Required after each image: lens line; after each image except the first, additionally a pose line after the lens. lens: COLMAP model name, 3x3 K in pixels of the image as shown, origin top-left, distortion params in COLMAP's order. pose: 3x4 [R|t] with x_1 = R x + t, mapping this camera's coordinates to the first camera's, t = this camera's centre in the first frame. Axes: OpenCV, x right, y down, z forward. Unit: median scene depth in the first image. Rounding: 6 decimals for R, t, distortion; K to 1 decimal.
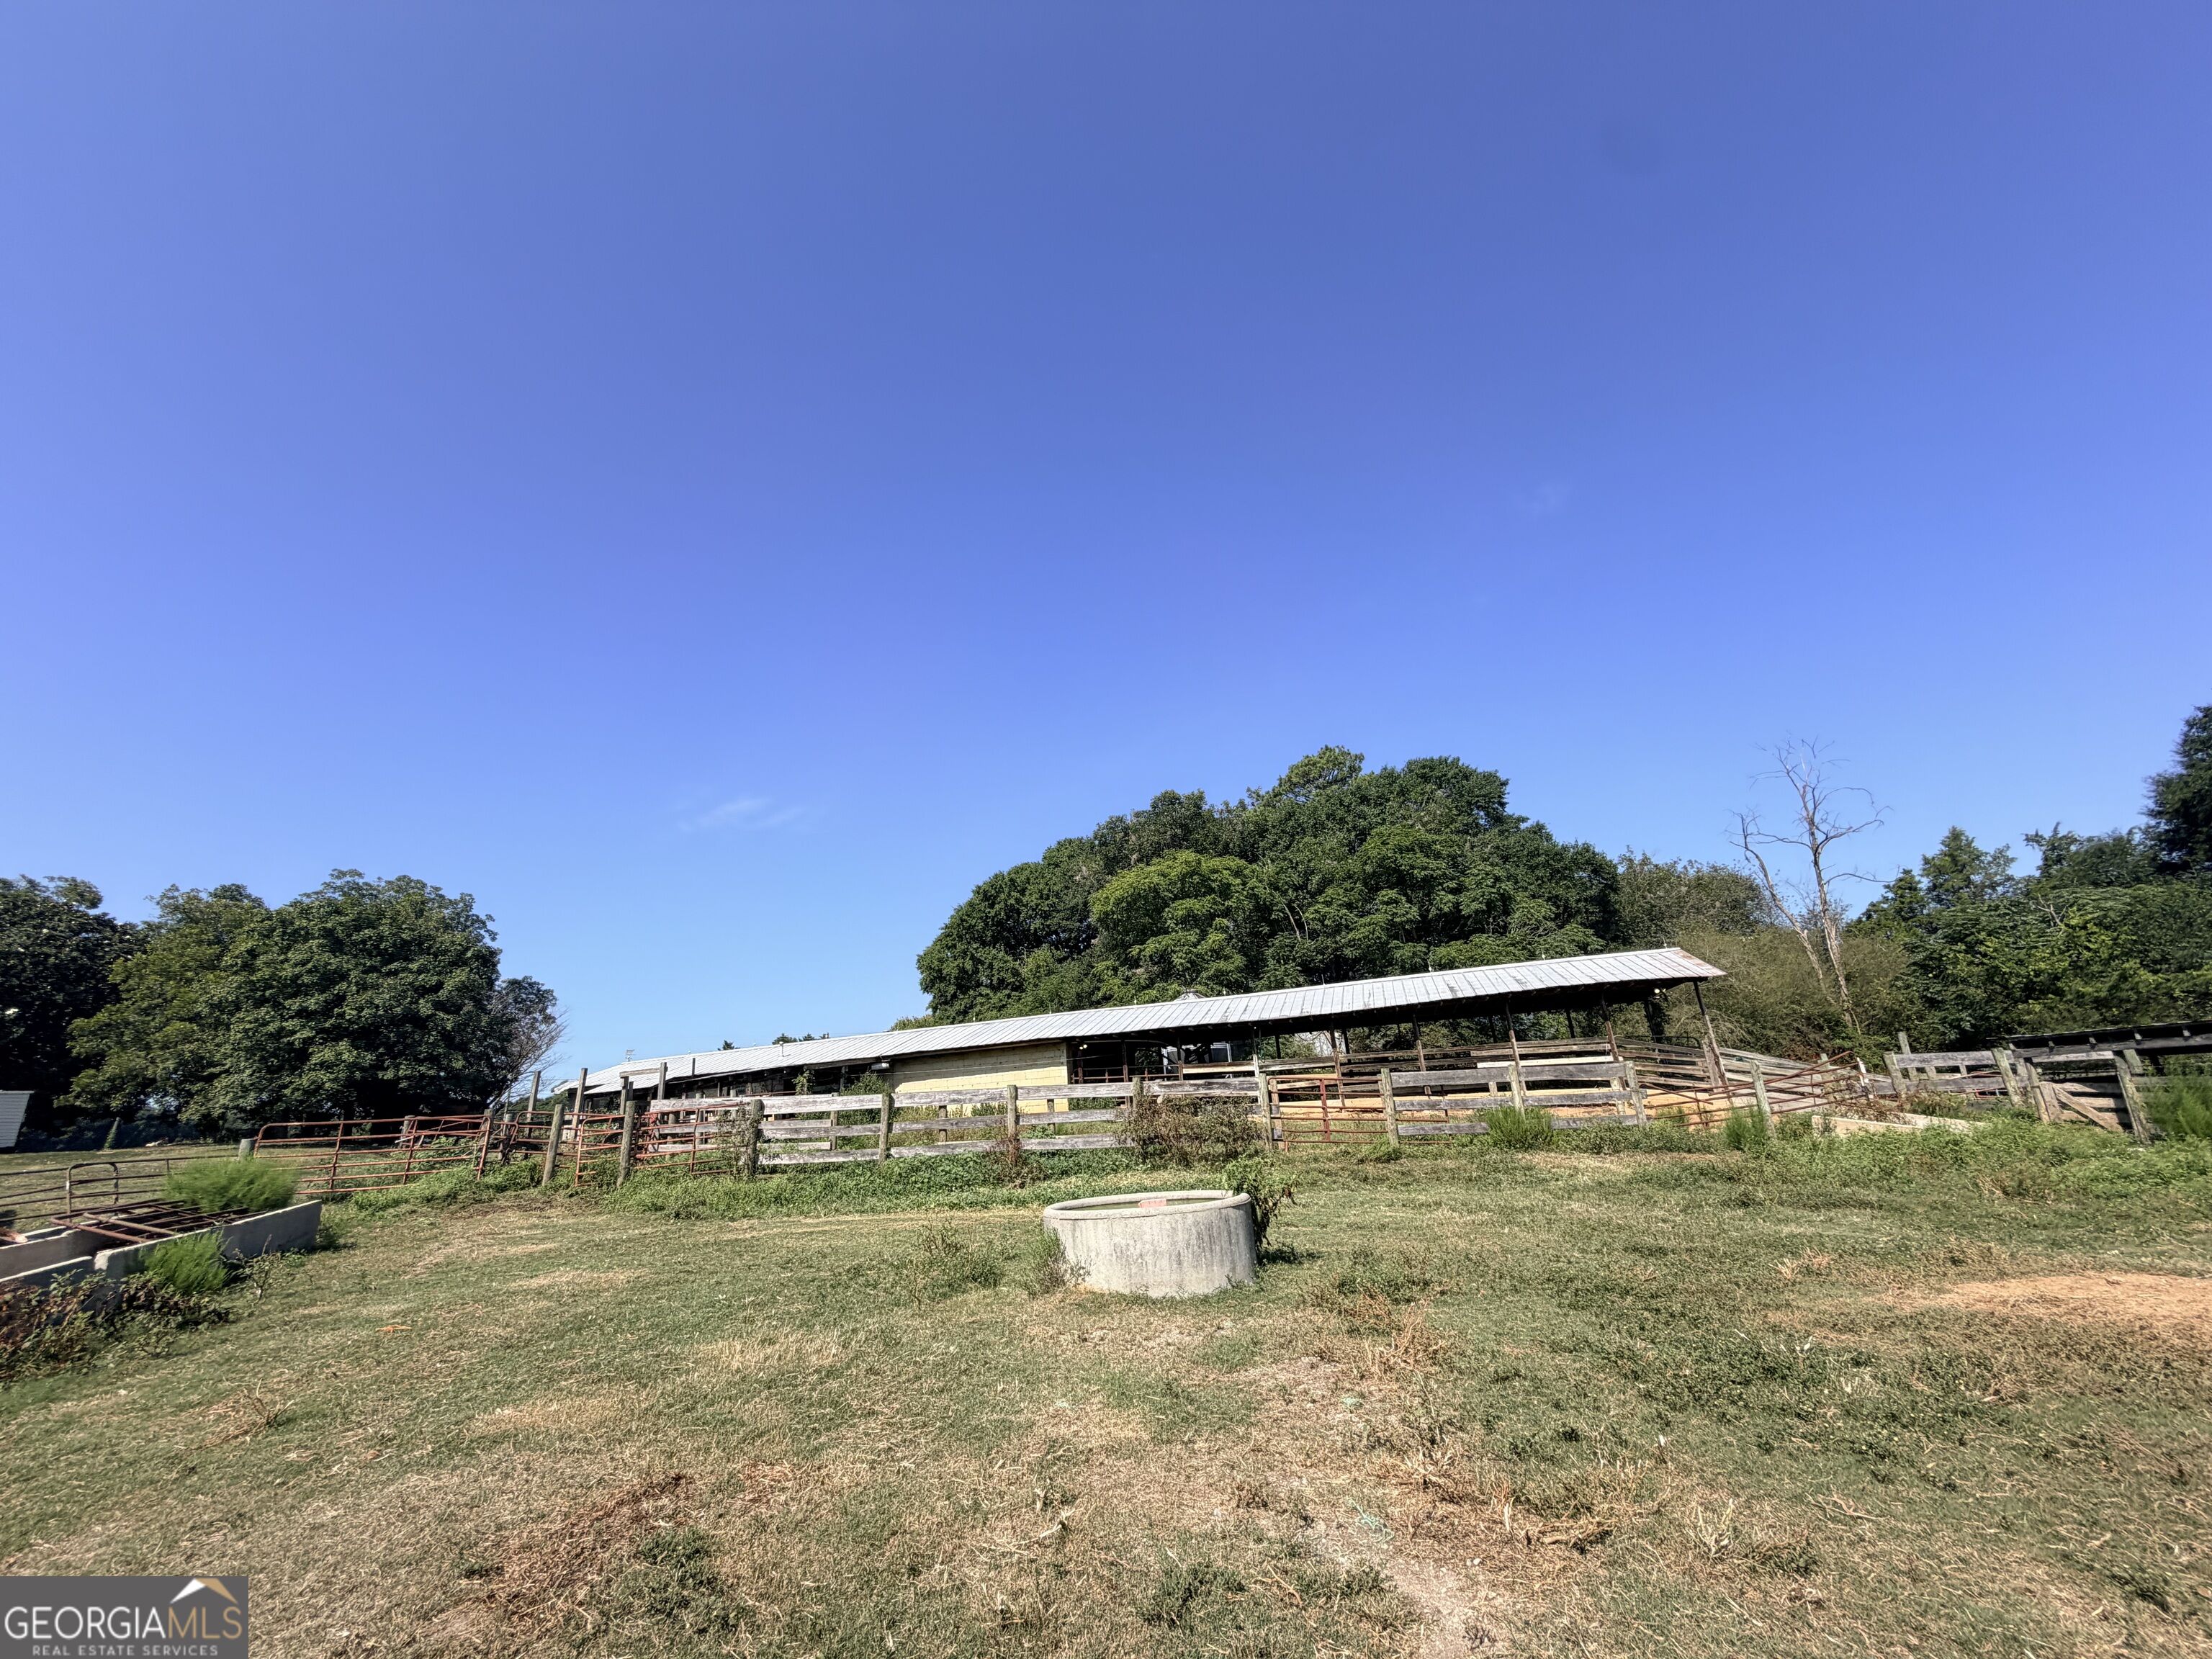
lens RADIAL K [[883.1, 0, 1106.0], [0, 883.1, 829.5], [0, 0, 1]] dist [0.001668, -0.000062]
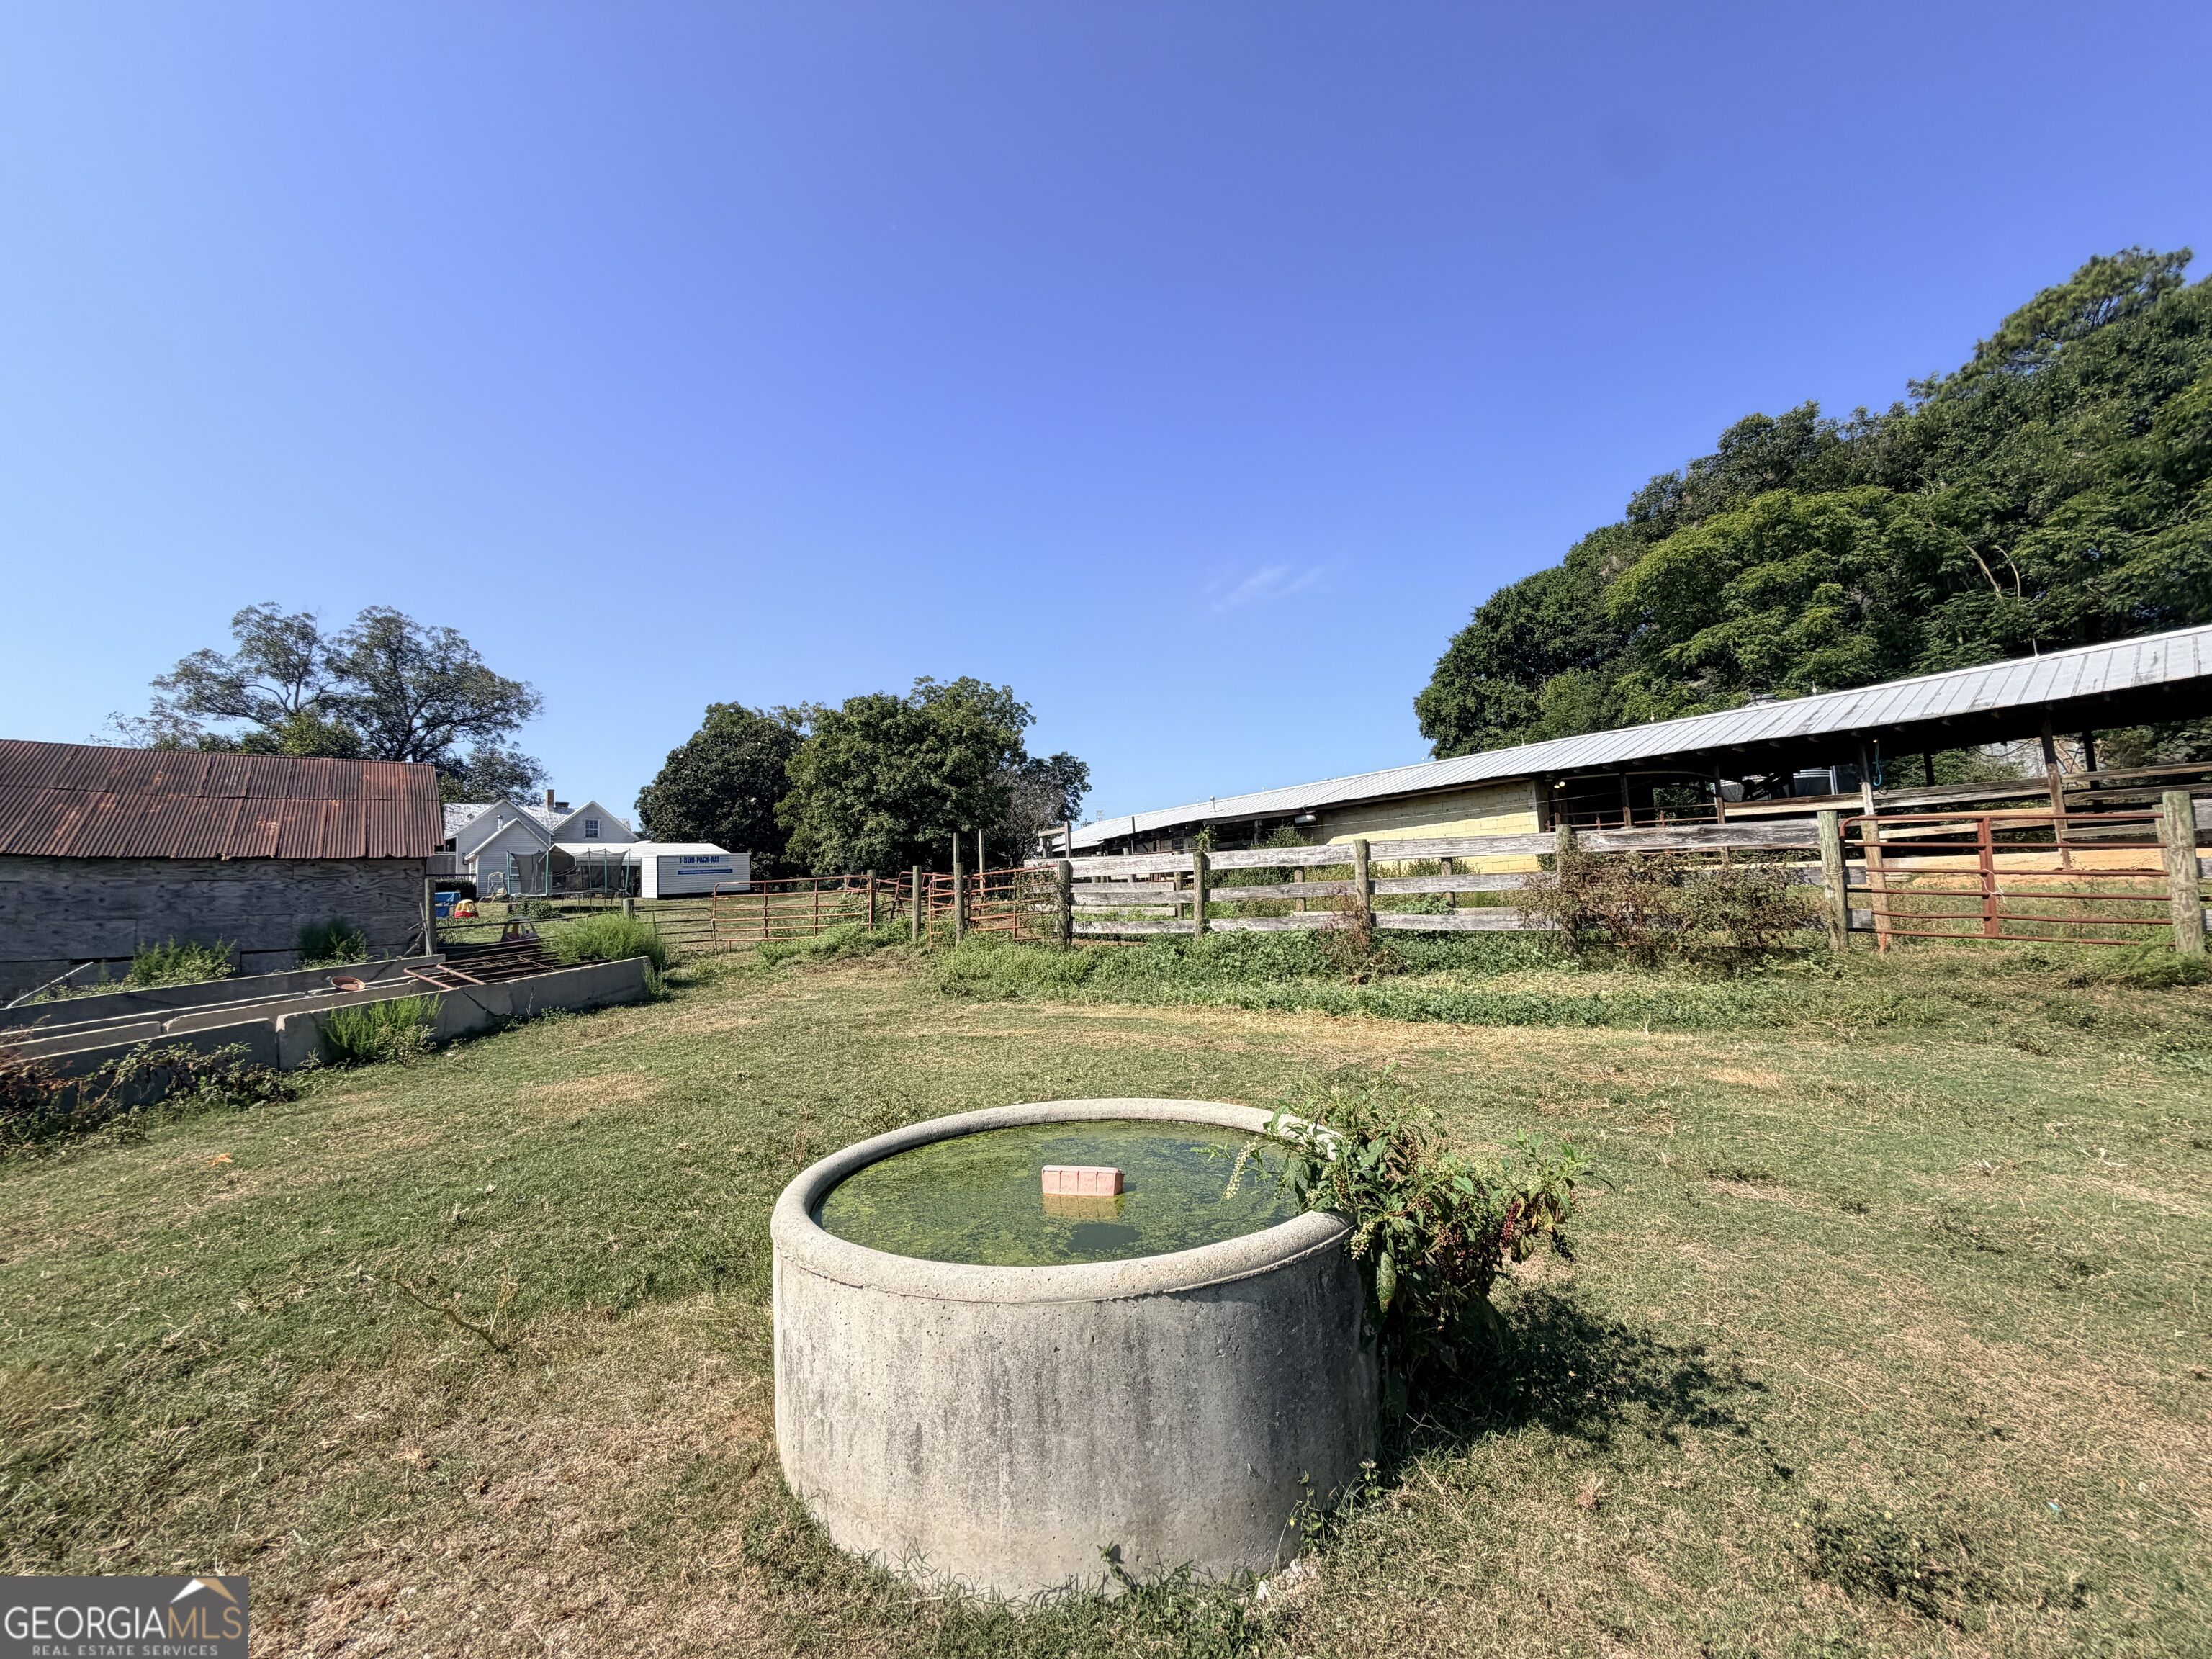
lens RADIAL K [[883.1, 0, 1106.0], [0, 883.1, 829.5], [0, 0, 1]] dist [0.001668, -0.000062]
pose [[0.827783, -0.022832, -0.560584, 0.050686], [0.172926, 0.960911, 0.216212, 0.042299], [0.533734, -0.275916, 0.799373, 0.148473]]
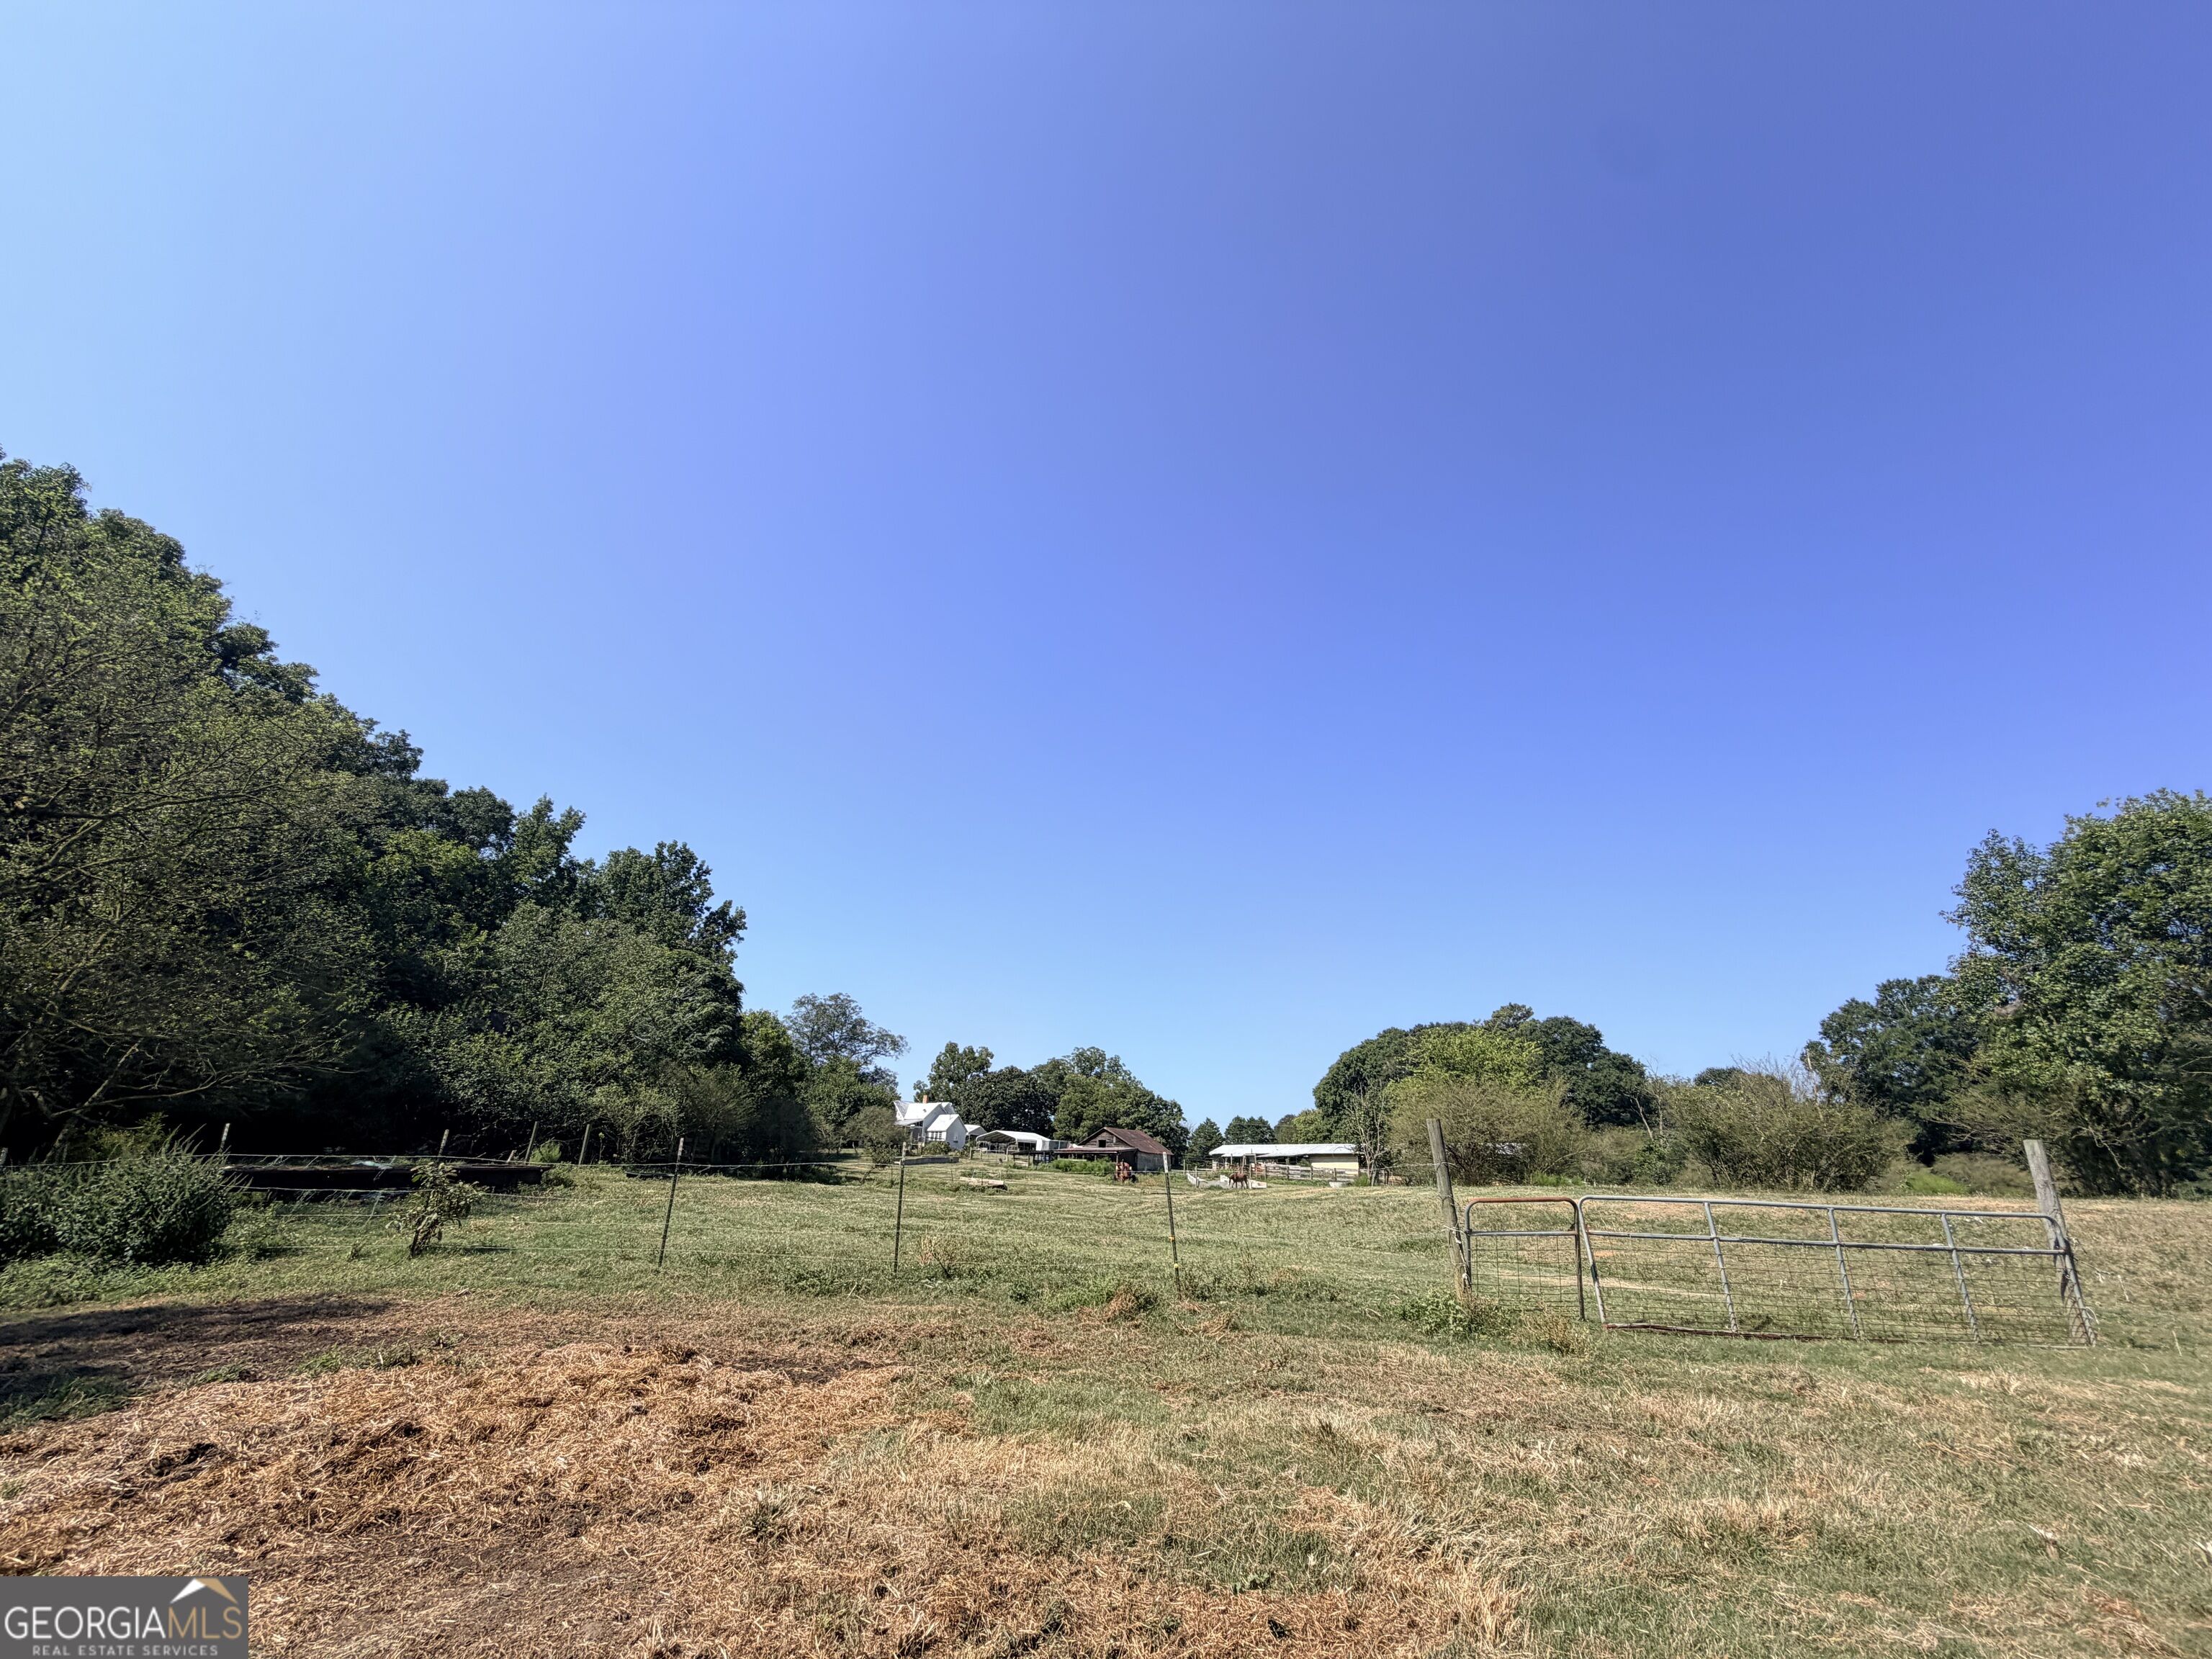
lens RADIAL K [[883.1, 0, 1106.0], [0, 883.1, 829.5], [0, 0, 1]] dist [0.001668, -0.000062]
pose [[0.909553, -0.064364, -0.410575, 0.415687], [0.043809, 0.997279, -0.059287, -0.651817], [0.413273, 0.035937, 0.909898, -1.959543]]
